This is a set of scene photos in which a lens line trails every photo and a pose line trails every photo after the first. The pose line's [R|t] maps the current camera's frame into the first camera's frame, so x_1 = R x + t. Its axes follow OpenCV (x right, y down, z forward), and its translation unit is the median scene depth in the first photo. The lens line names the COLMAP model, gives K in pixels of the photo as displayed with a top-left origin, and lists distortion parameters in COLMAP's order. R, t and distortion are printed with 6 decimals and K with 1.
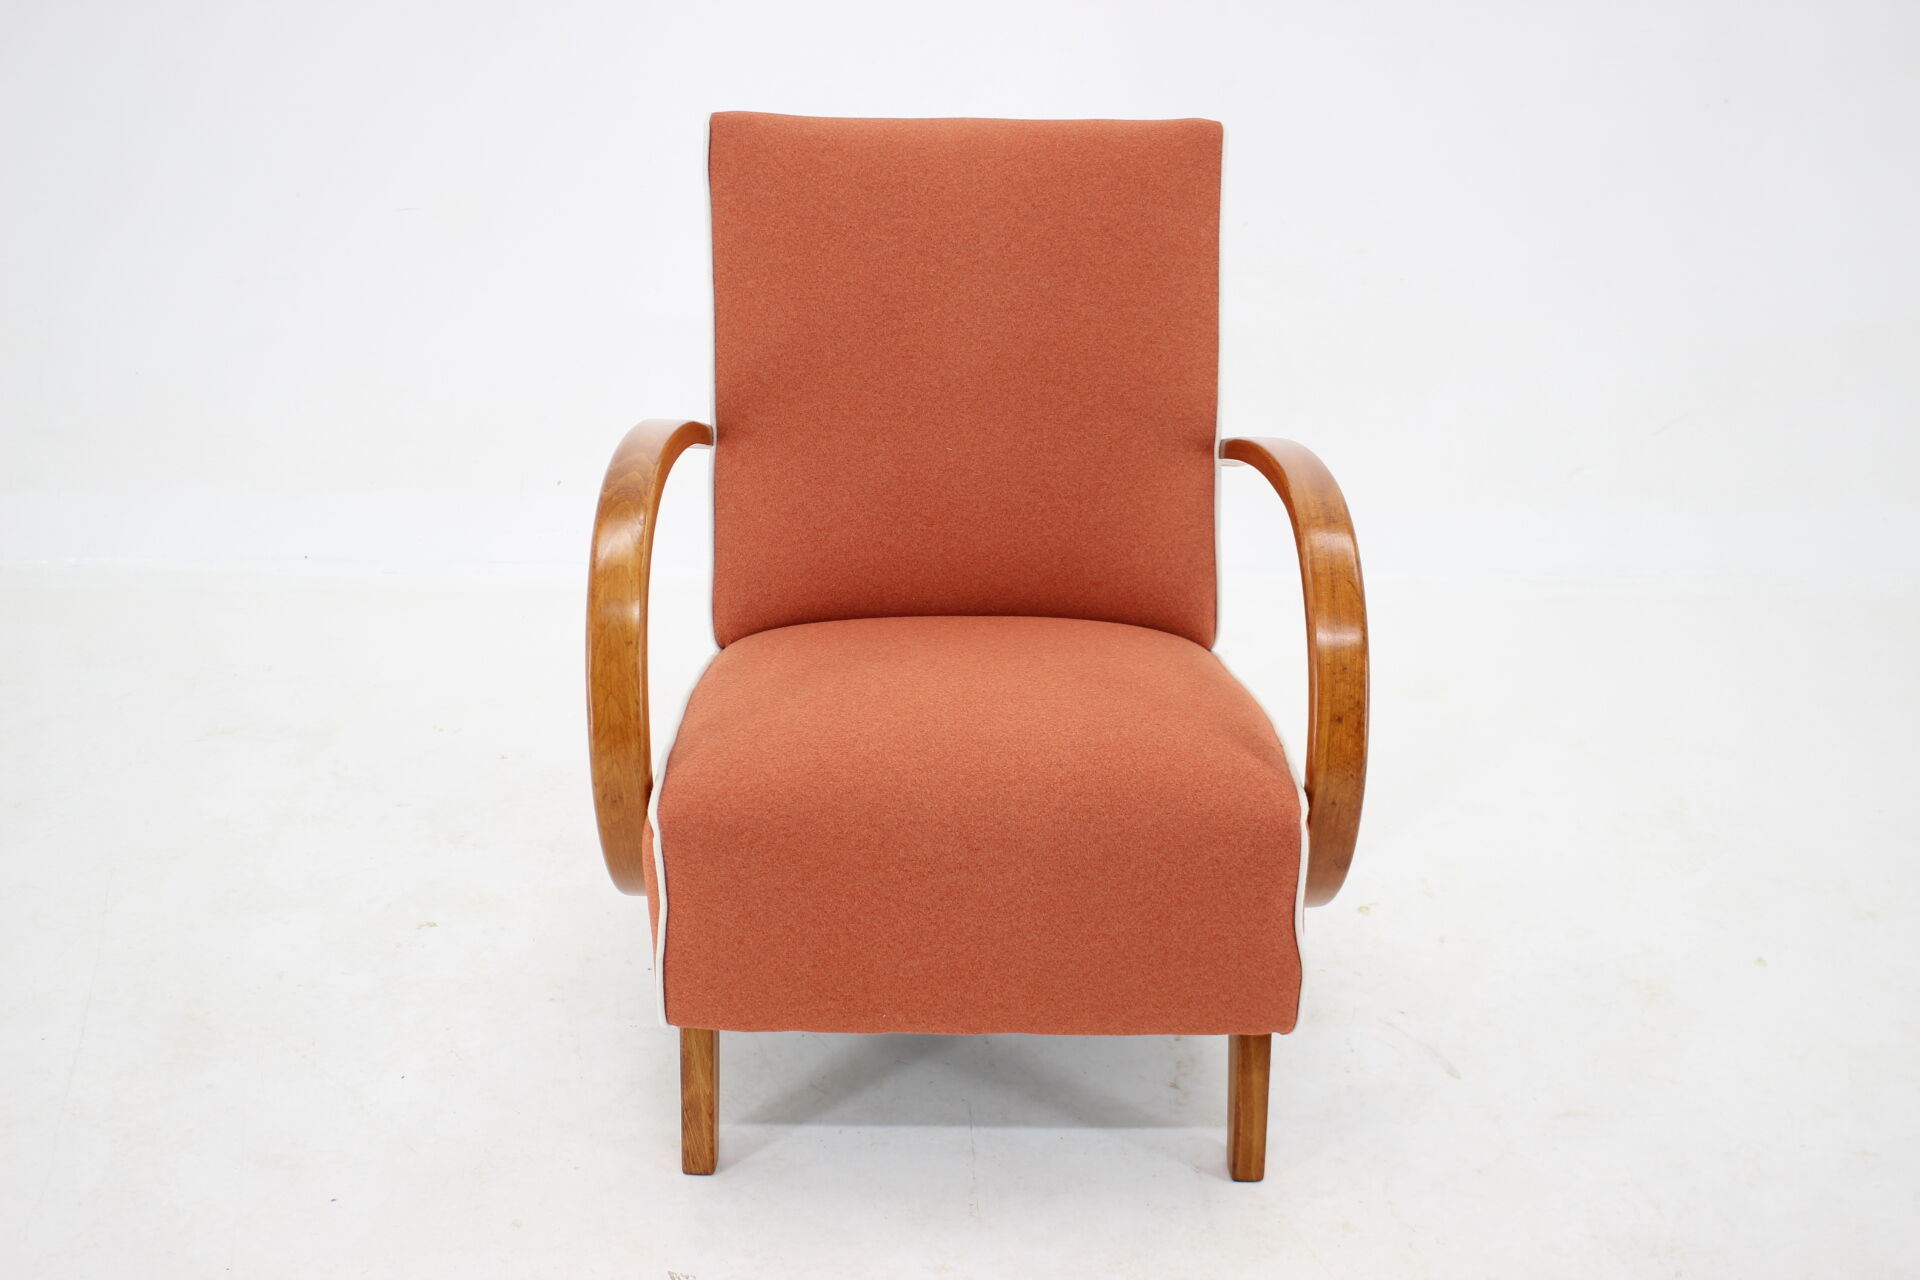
lens RADIAL K [[2676.4, 0, 963.9], [0, 2676.4, 639.0], [0, 0, 1]] dist [-0.061466, 0.000000]
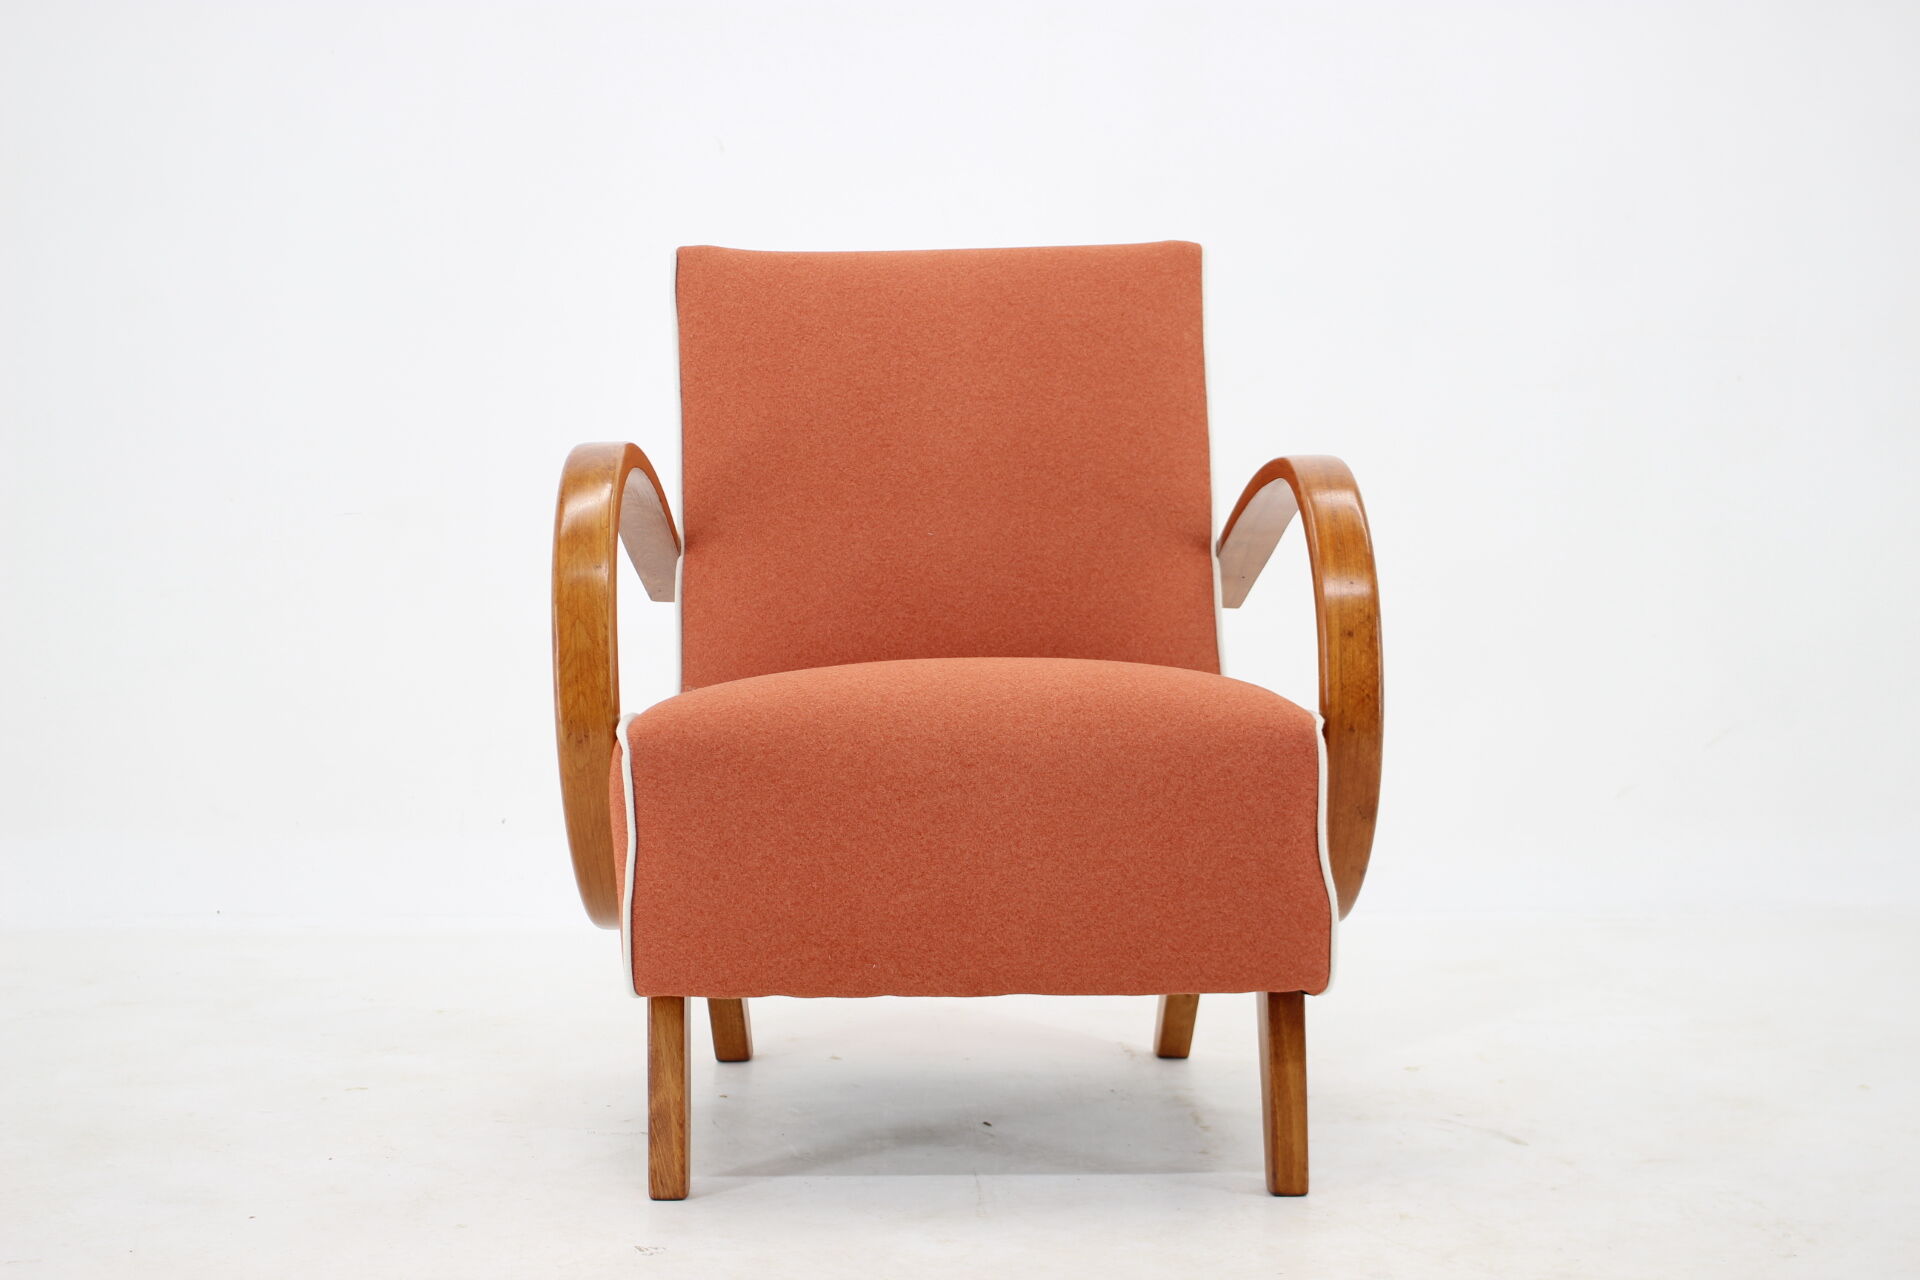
lens RADIAL K [[3179.7, 0, 959.3], [0, 3179.7, 646.6], [0, 0, 1]] dist [-0.028552, 0.000000]
pose [[0.999538, -0.029145, 0.008653, -0.006867], [0.030339, 0.937900, -0.345578, 0.398538], [0.001956, 0.345681, 0.938350, -0.048203]]
